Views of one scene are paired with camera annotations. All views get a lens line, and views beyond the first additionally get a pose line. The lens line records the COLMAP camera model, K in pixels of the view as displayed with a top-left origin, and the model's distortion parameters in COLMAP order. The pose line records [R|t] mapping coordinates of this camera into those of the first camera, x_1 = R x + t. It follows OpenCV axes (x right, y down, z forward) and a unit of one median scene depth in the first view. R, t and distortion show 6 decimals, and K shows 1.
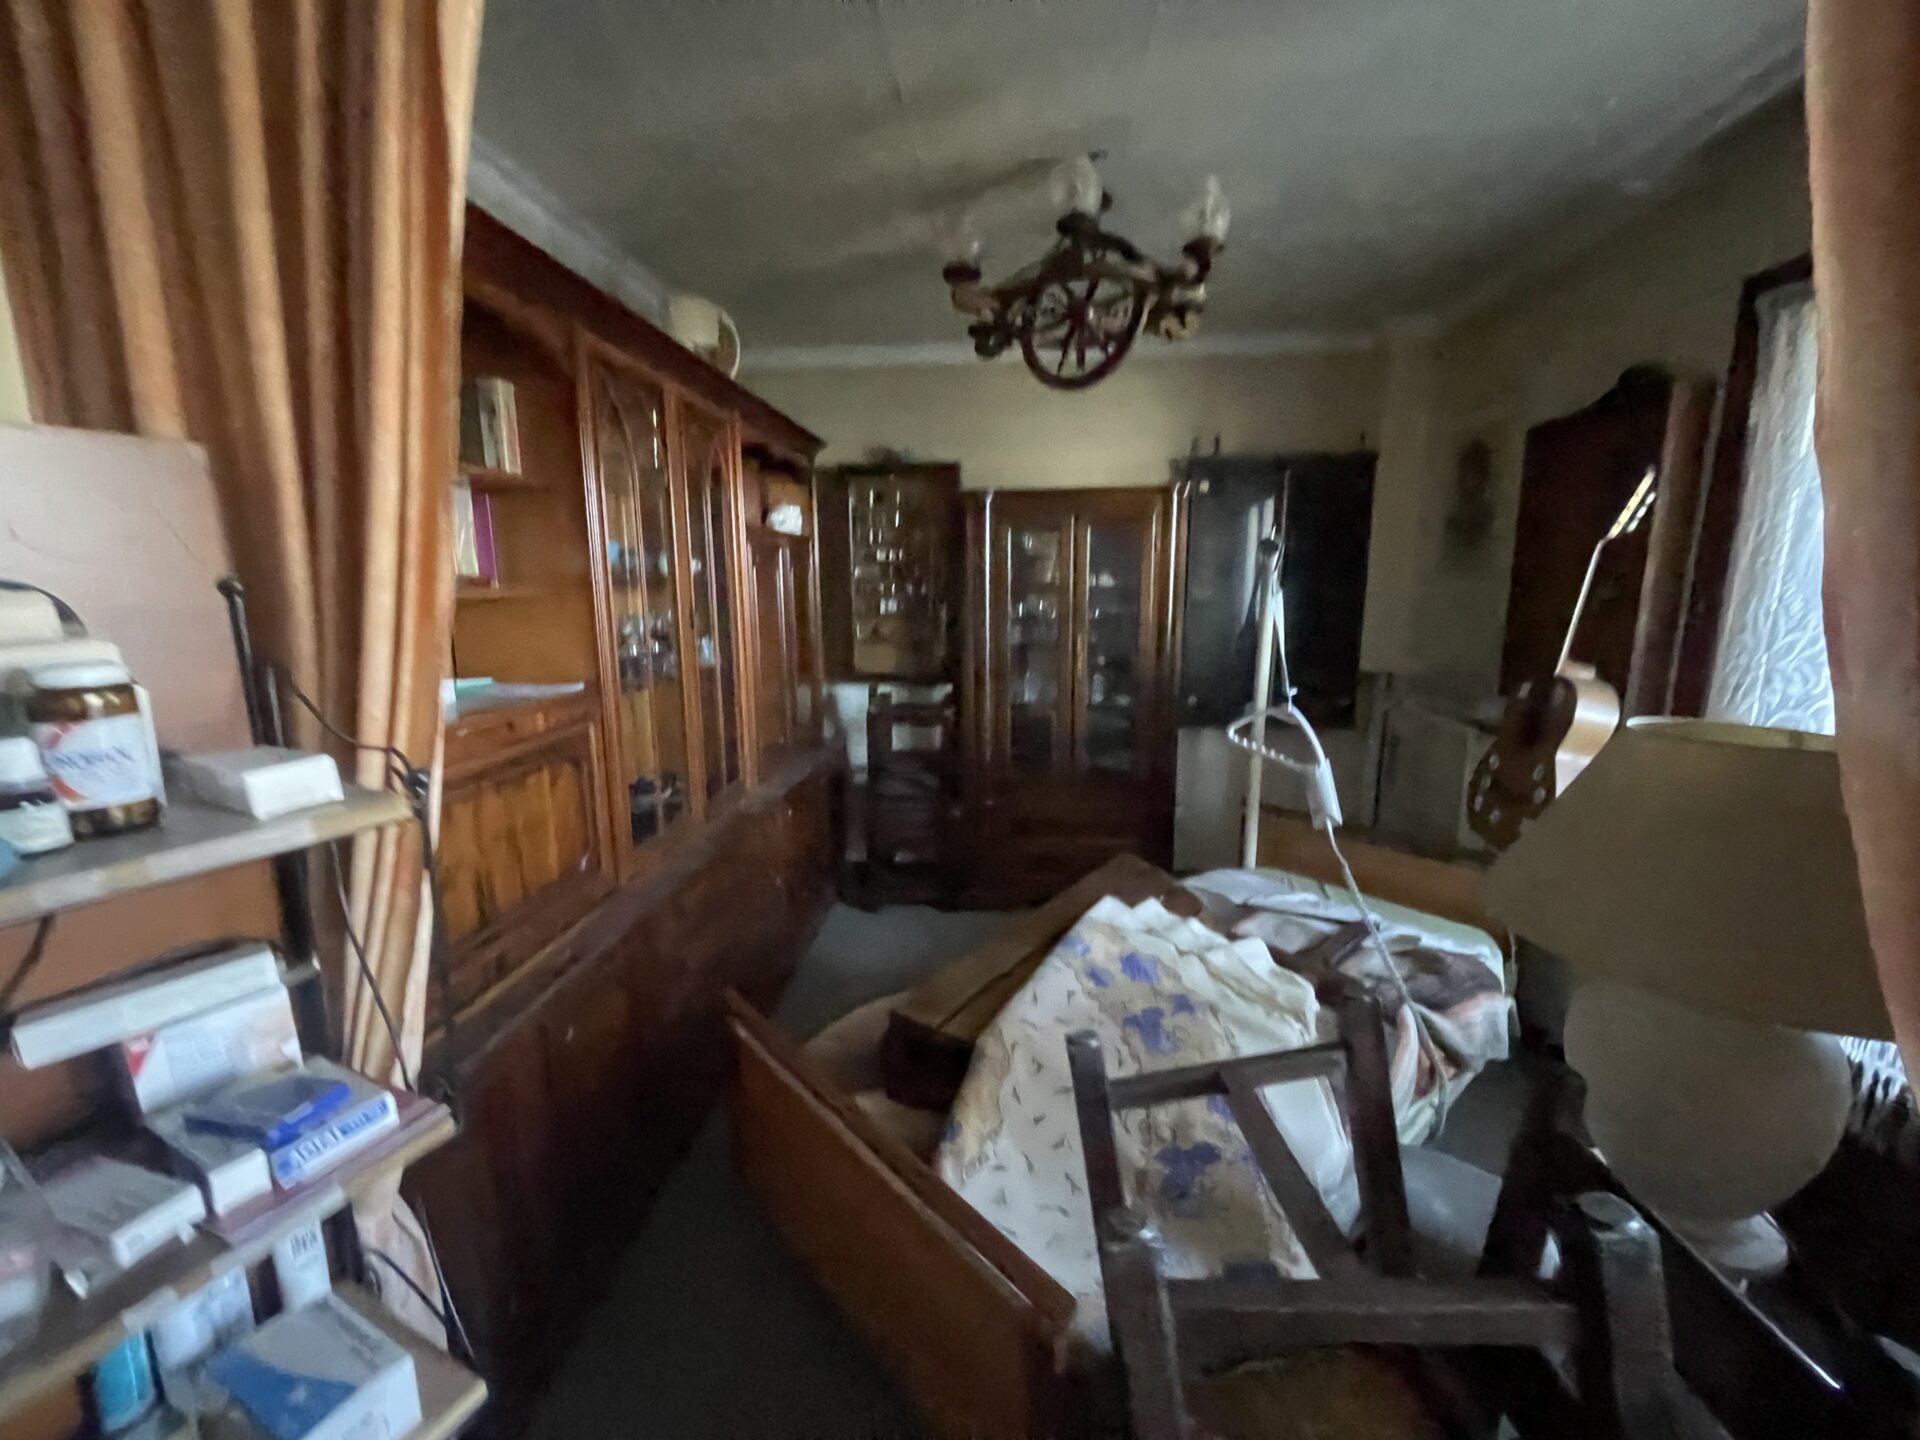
lens RADIAL K [[774.4, 0, 946.5], [0, 774.4, 724.7], [0, 0, 1]] dist [-0.003049, 0.001036]
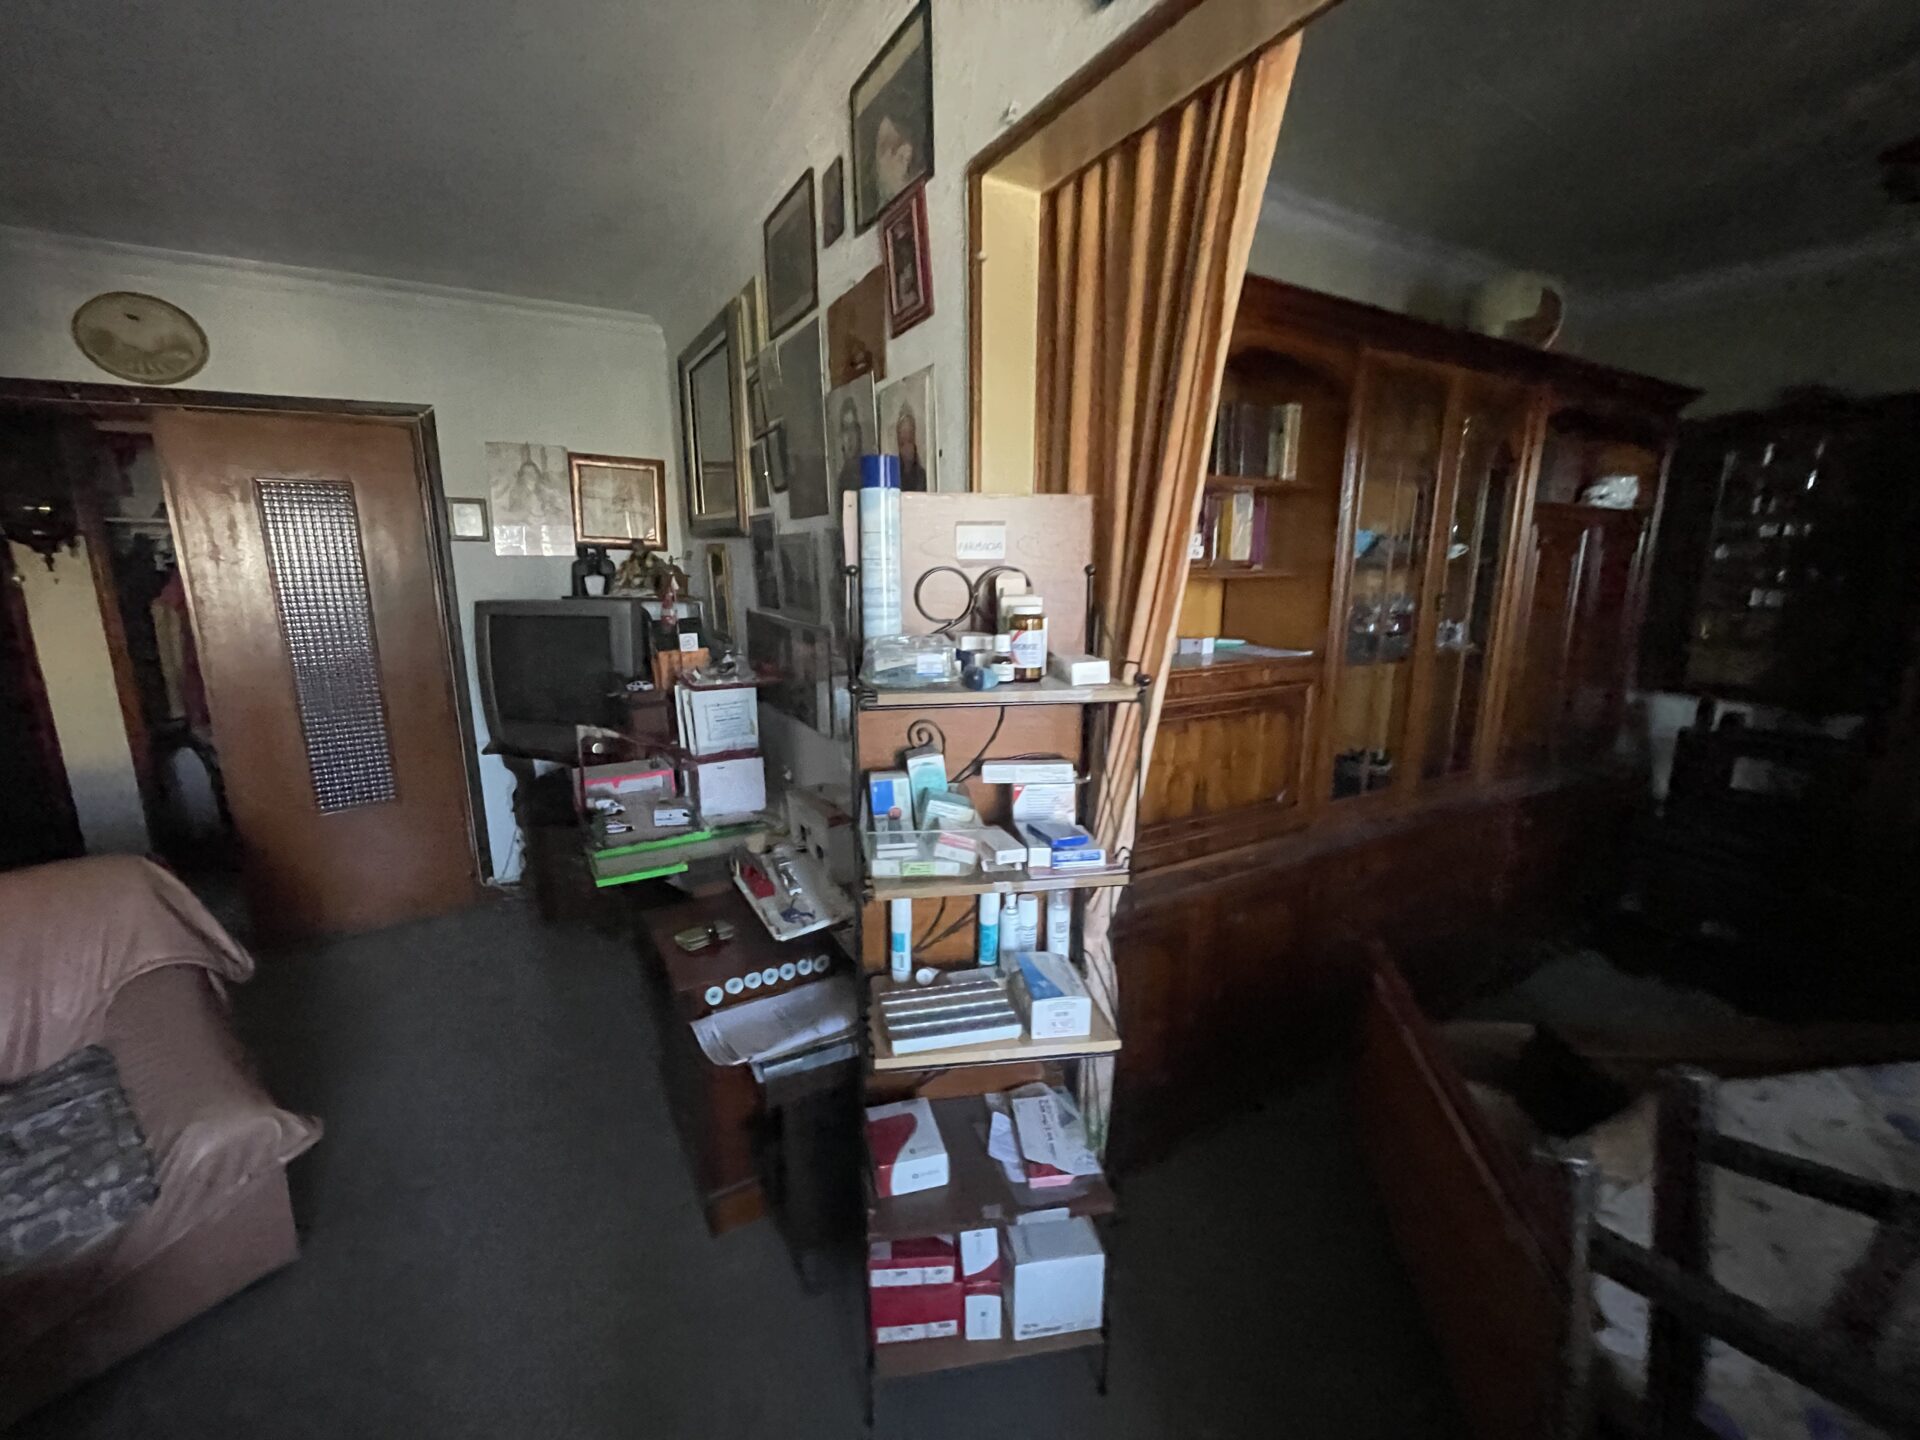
lens RADIAL K [[774.4, 0, 944.7], [0, 774.4, 723.5], [0, 0, 1]] dist [-0.003049, 0.001036]
pose [[0.573926, 0.171980, -0.800645, 0.165992], [-0.151579, 0.983114, 0.102519, 0.018197], [0.804756, 0.062523, 0.590304, -0.139527]]
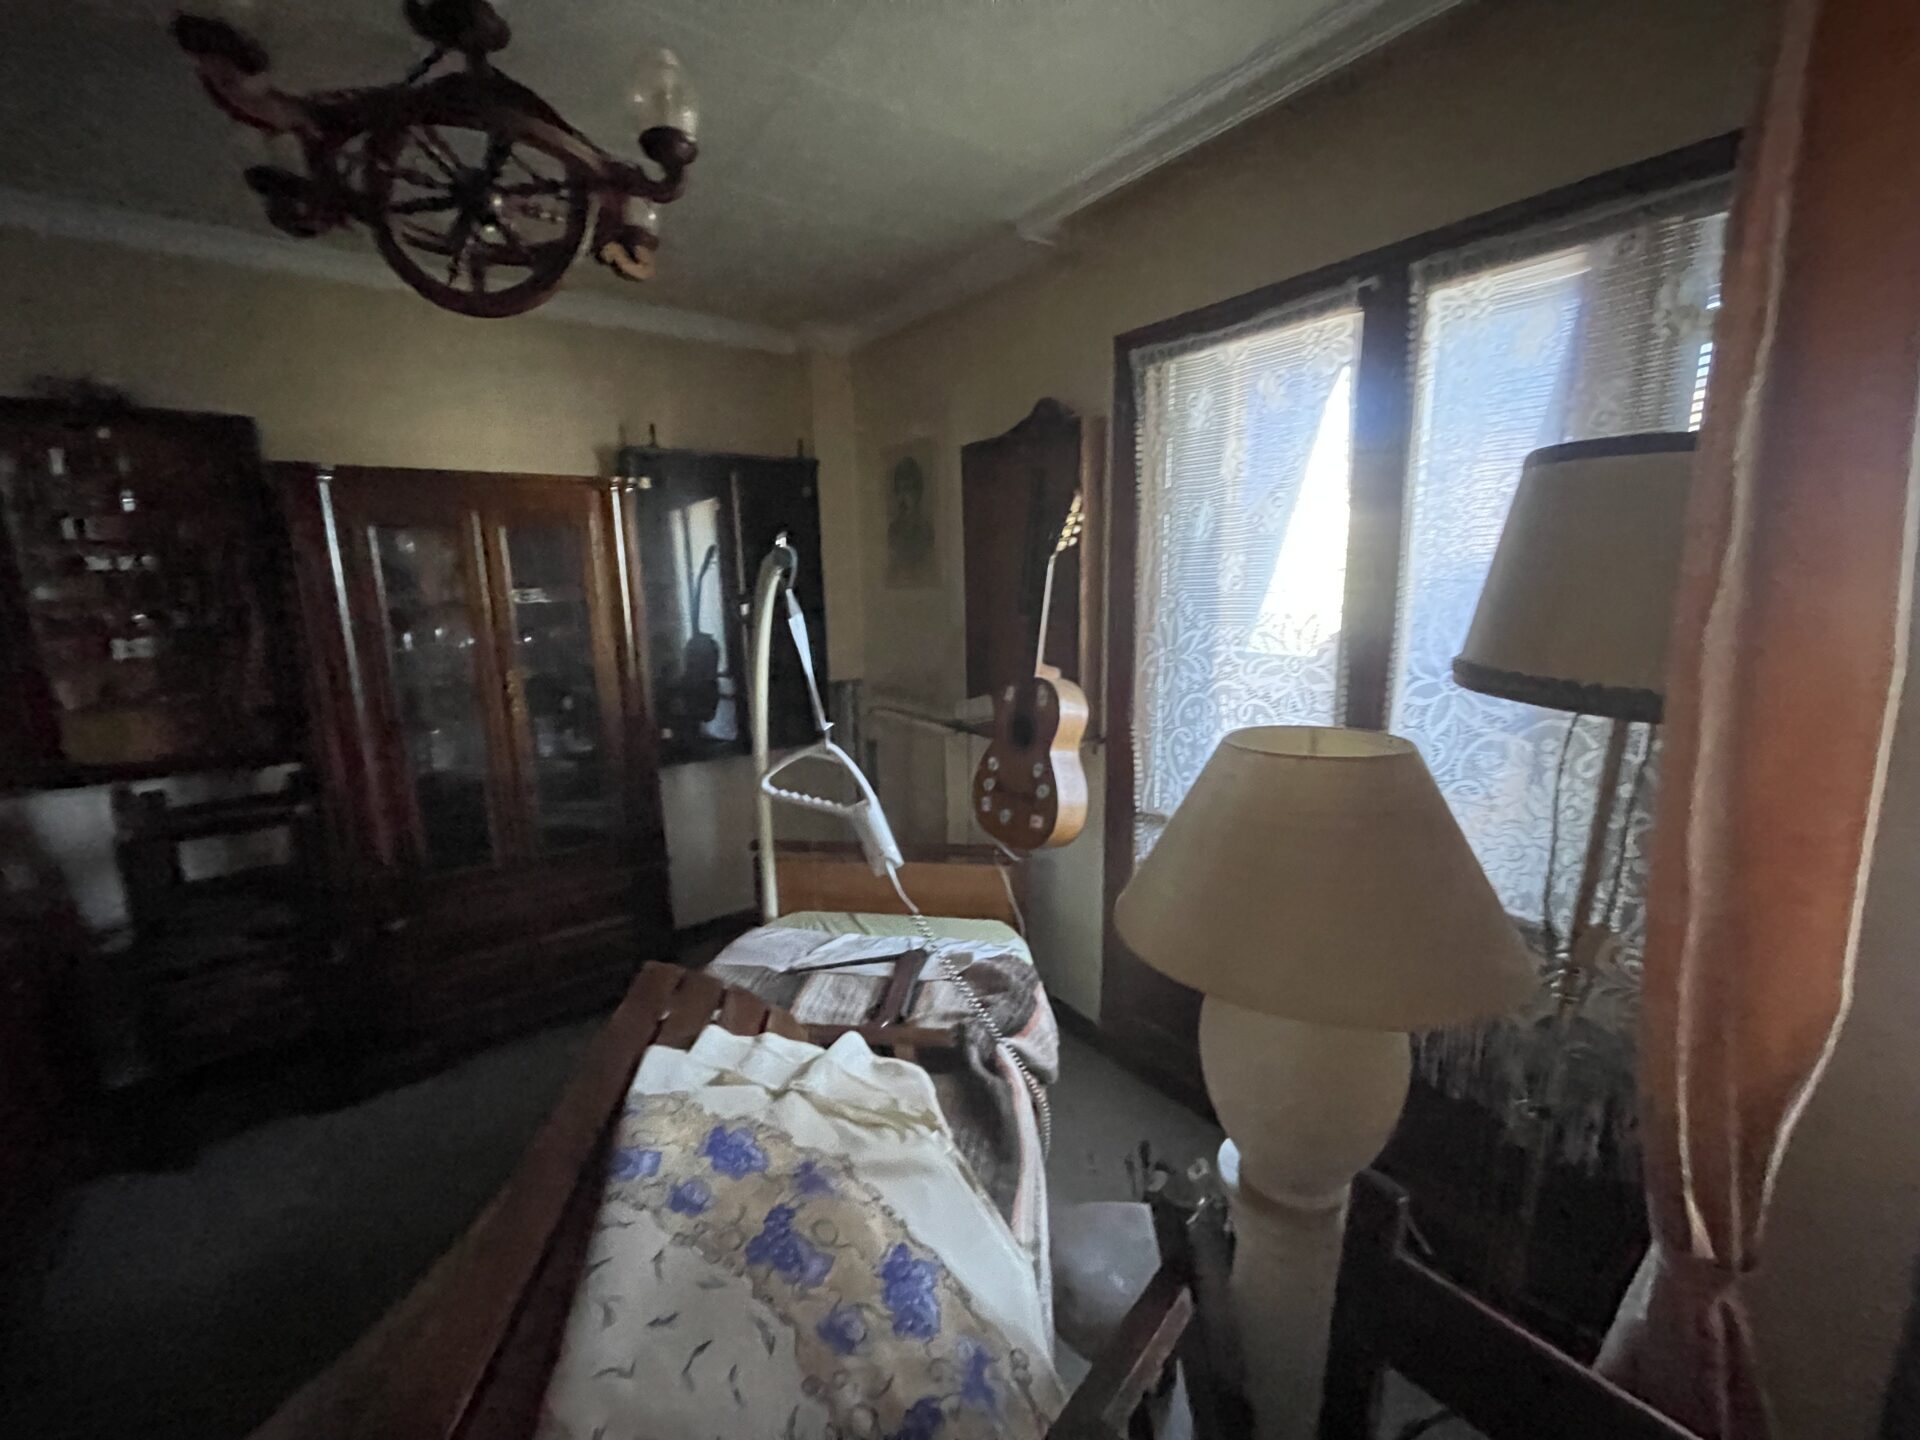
lens RADIAL K [[774.4, 0, 949.1], [0, 774.4, 718.6], [0, 0, 1]] dist [-0.003049, 0.001036]
pose [[0.740213, -0.129516, 0.659781, -0.019304], [0.138776, 0.989573, 0.038561, -0.067621], [-0.657896, 0.063018, 0.750468, 0.280538]]
